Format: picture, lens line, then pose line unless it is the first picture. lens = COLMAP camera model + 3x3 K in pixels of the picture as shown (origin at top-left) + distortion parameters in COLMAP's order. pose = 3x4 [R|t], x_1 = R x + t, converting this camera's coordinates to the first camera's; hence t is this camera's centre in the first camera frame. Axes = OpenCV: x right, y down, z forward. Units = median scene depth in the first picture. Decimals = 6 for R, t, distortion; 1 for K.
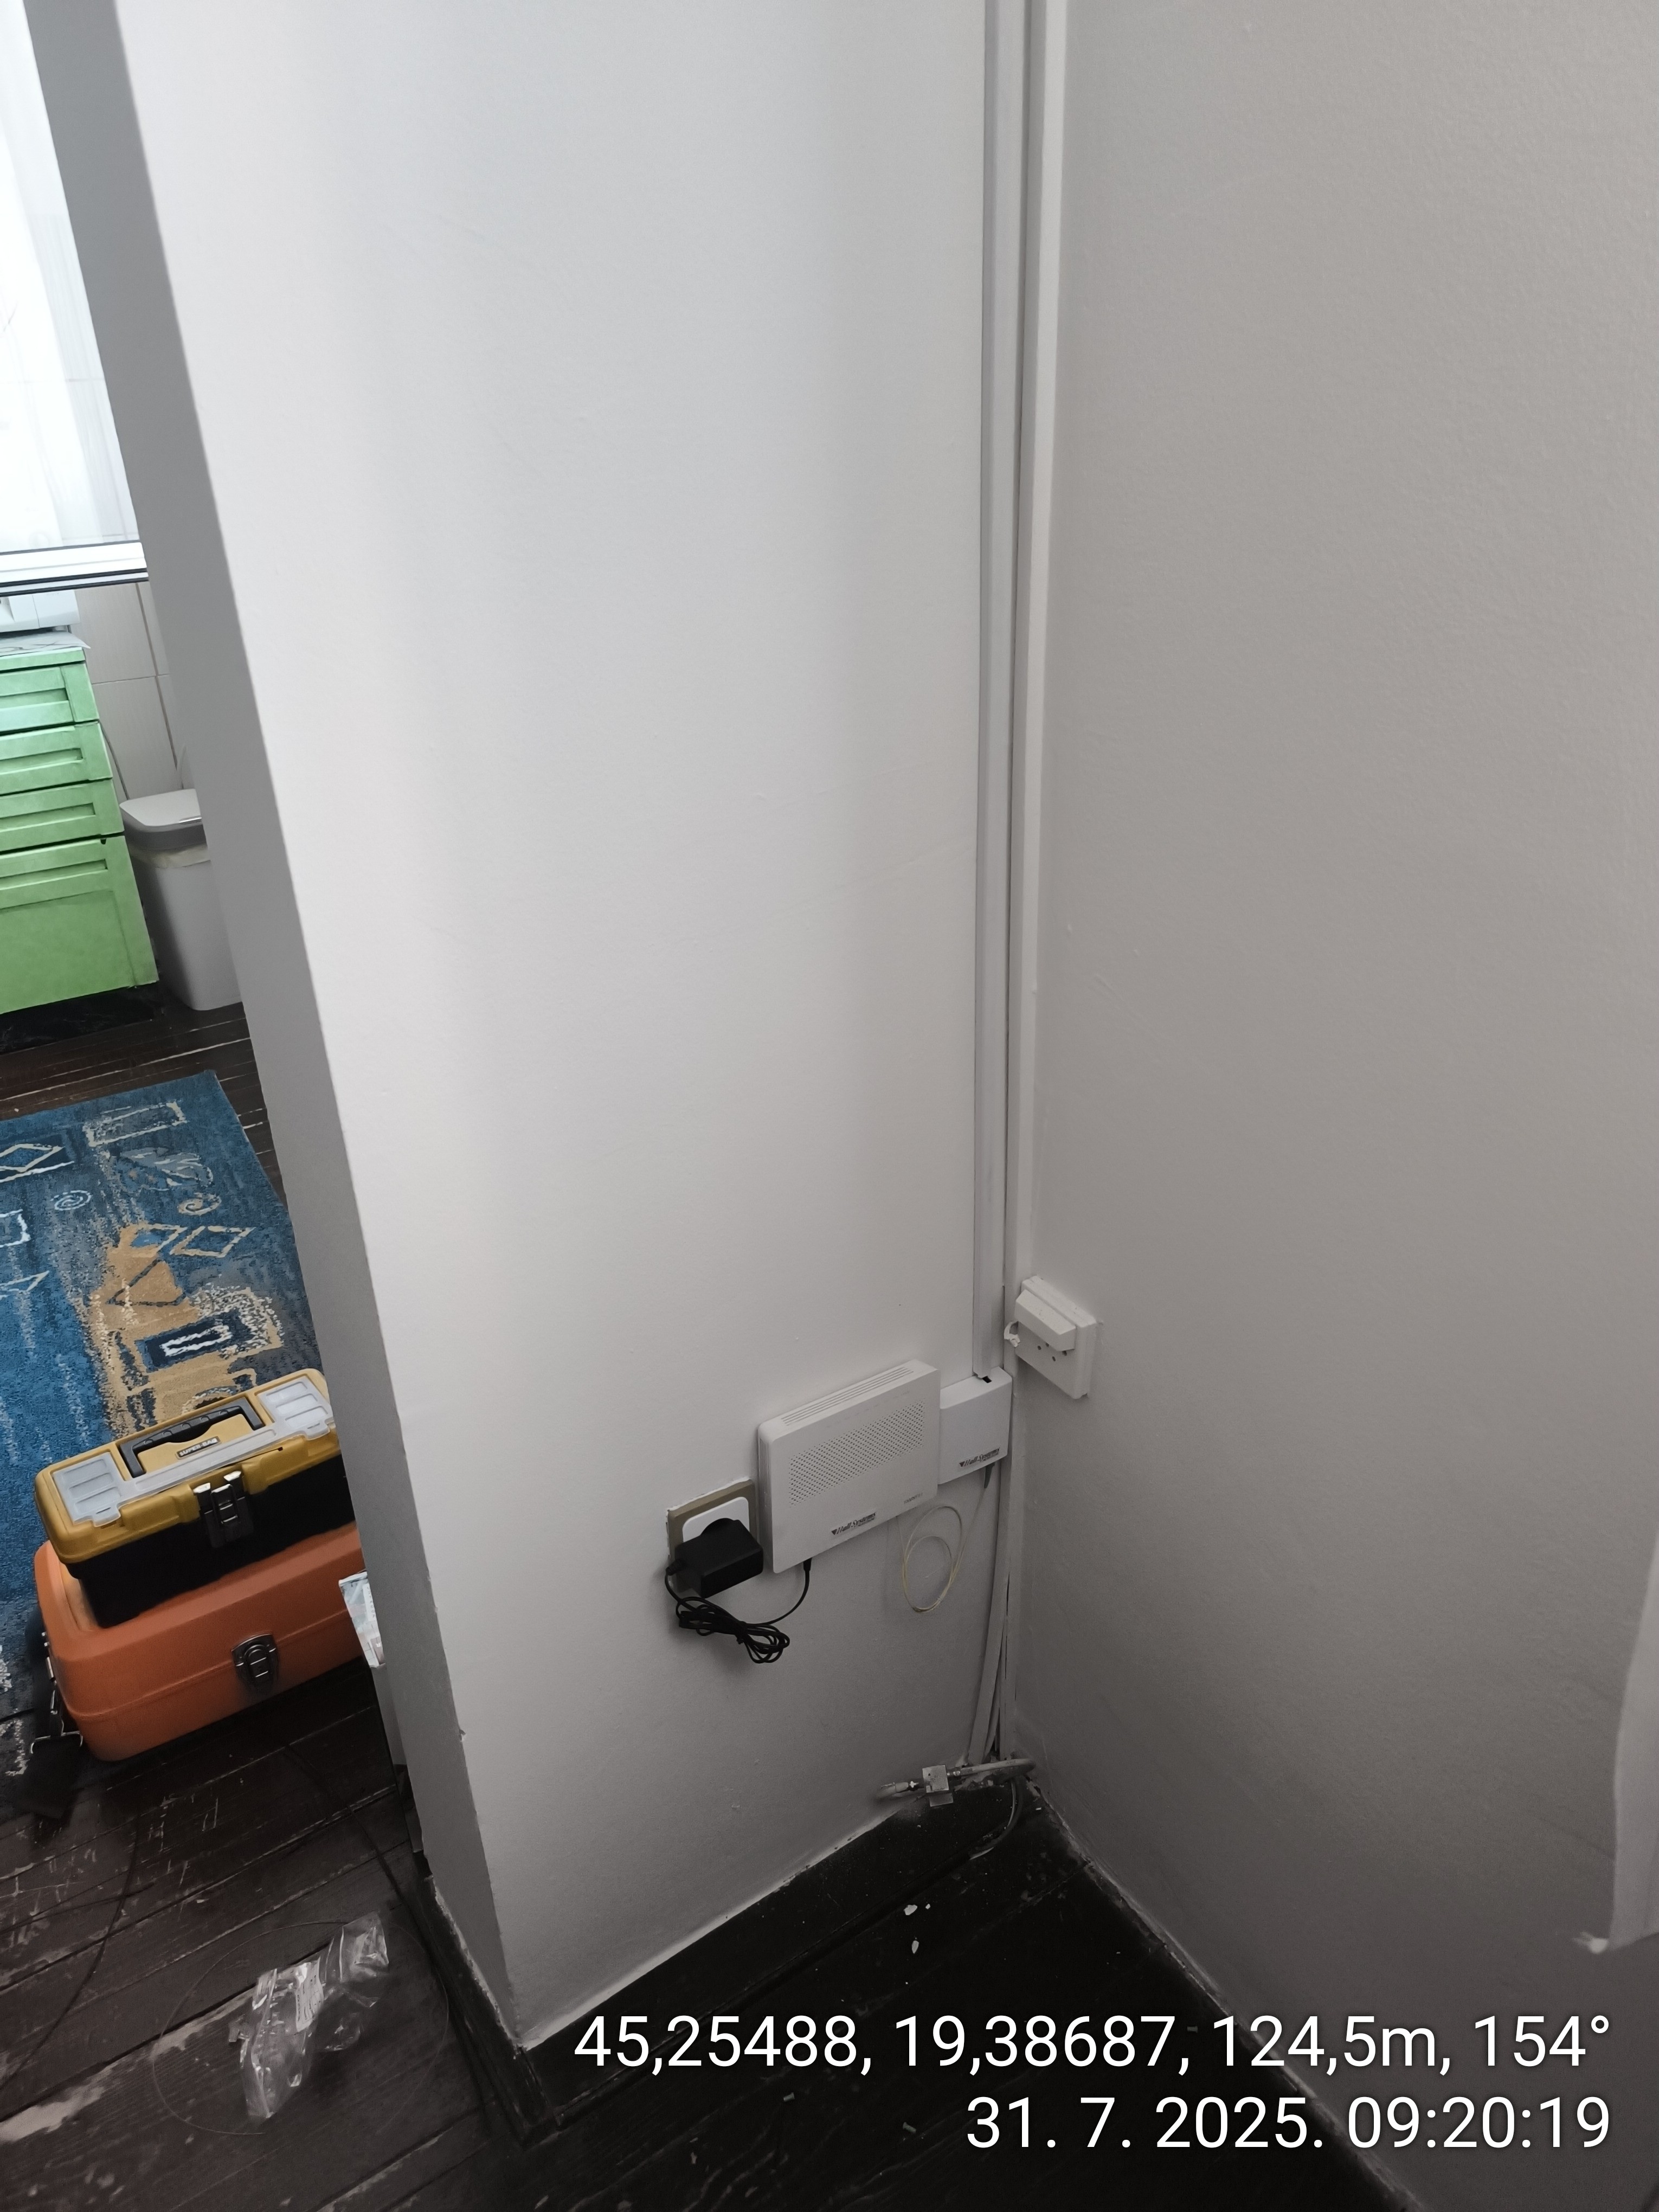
lens RADIAL K [[1513.5, 0, 822.4], [0, 1513.5, 1096.4], [0, 0, 1]] dist [0.000102, -0.013328]
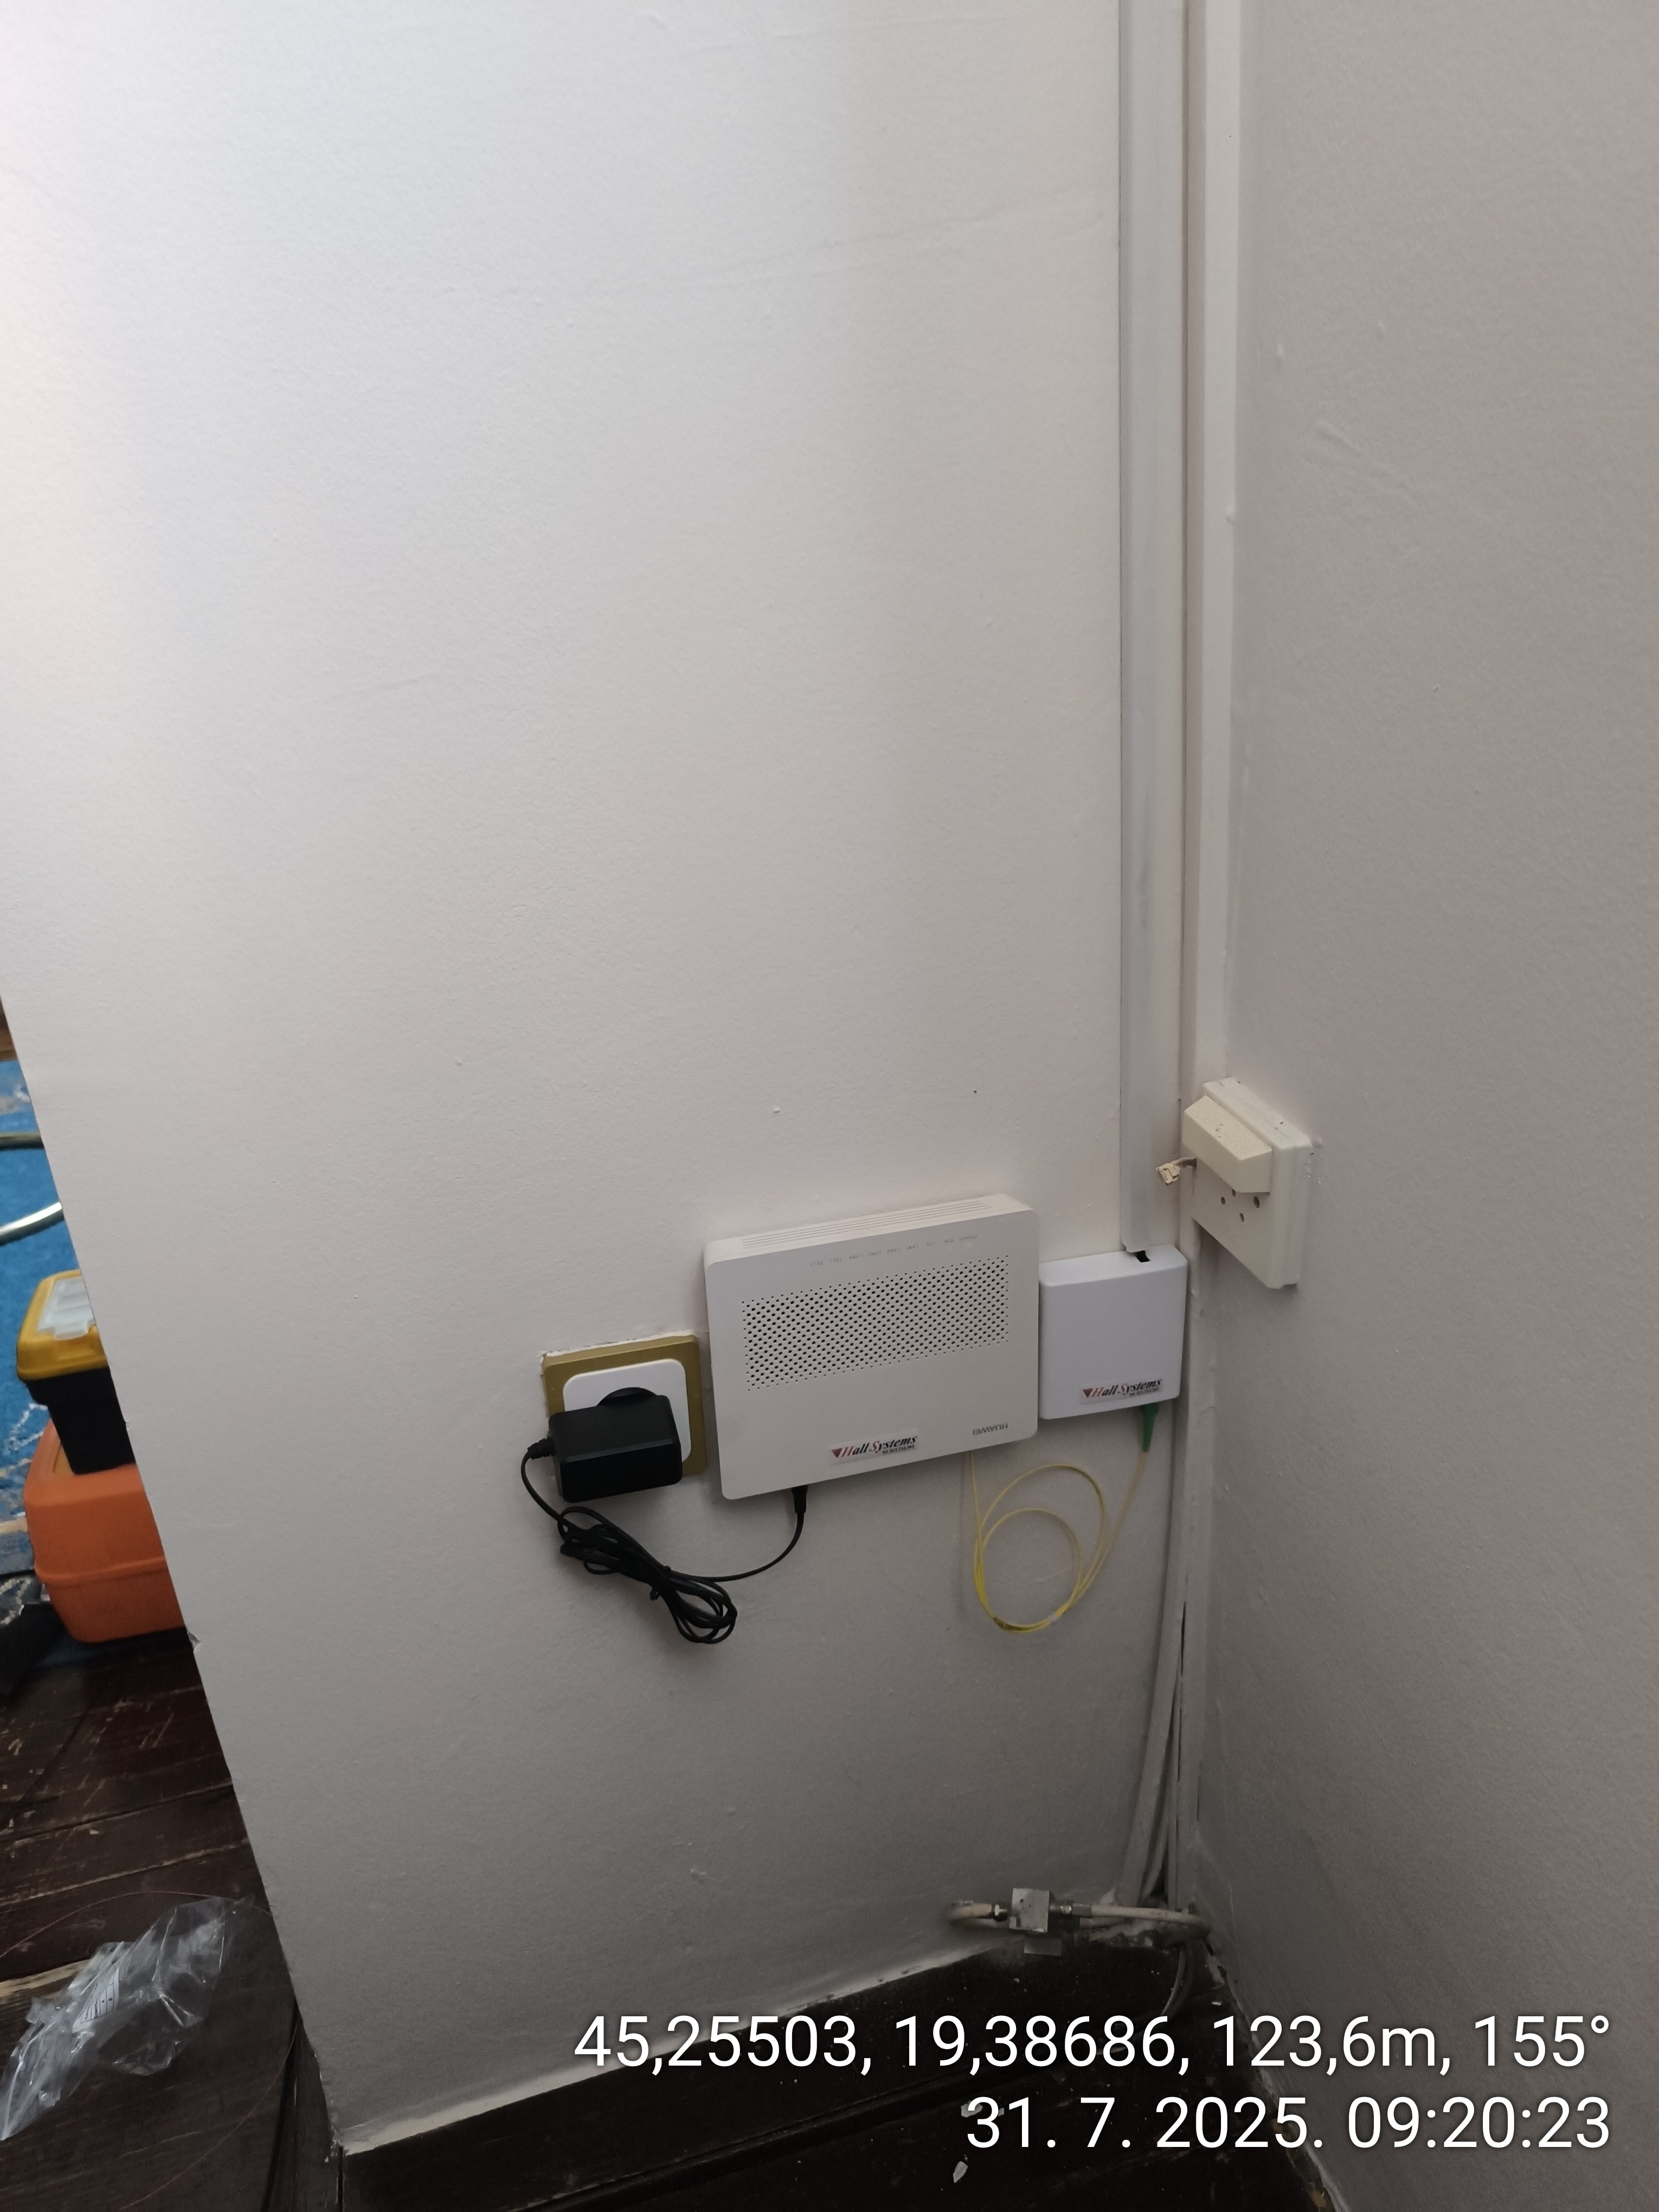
lens RADIAL K [[1513.5, 0, 828.2], [0, 1513.5, 1119.6], [0, 0, 1]] dist [0.000102, -0.013328]
pose [[0.946583, 0.089812, -0.309702, 0.176610], [-0.101217, 0.994644, -0.020921, 0.162825], [0.306164, 0.051150, 0.950603, 0.400670]]
